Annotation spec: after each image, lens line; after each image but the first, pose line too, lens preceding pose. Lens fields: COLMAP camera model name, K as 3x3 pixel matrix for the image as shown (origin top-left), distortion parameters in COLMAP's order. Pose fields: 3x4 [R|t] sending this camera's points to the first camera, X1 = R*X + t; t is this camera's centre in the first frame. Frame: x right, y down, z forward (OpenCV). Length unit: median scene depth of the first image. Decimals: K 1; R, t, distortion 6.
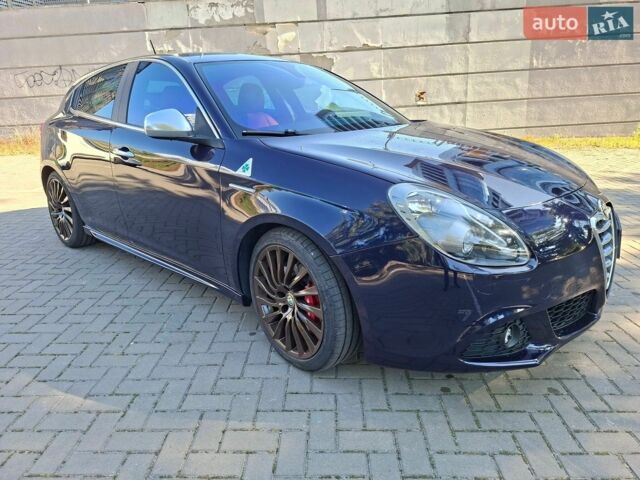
lens RADIAL K [[460.4, 0, 317.7], [0, 460.4, 233.9], [0, 0, 1]] dist [0.077728, -0.096673]
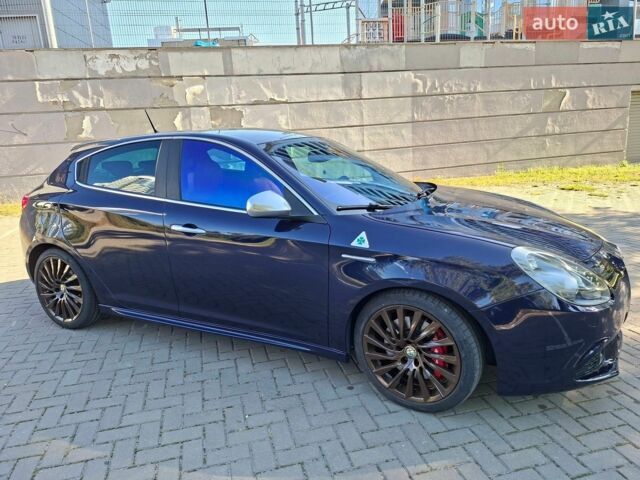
lens RADIAL K [[456.2, 0, 320.0], [0, 456.2, 240.0], [0, 0, 1]] dist [0.077569, -0.087209]
pose [[0.954922, -0.075566, 0.287077, -0.119683], [0.094691, 0.994078, -0.053310, -0.019411], [-0.281348, 0.078090, 0.956423, -0.011107]]
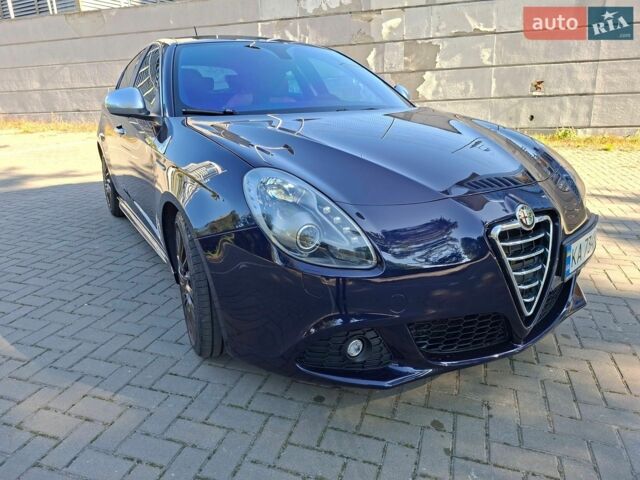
lens RADIAL K [[460.4, 0, 317.7], [0, 460.4, 233.9], [0, 0, 1]] dist [0.077728, -0.096673]
pose [[0.956921, 0.096851, -0.273718, 0.094328], [-0.092298, 0.995294, 0.029495, -0.002403], [0.275287, -0.002961, 0.961358, 0.024938]]
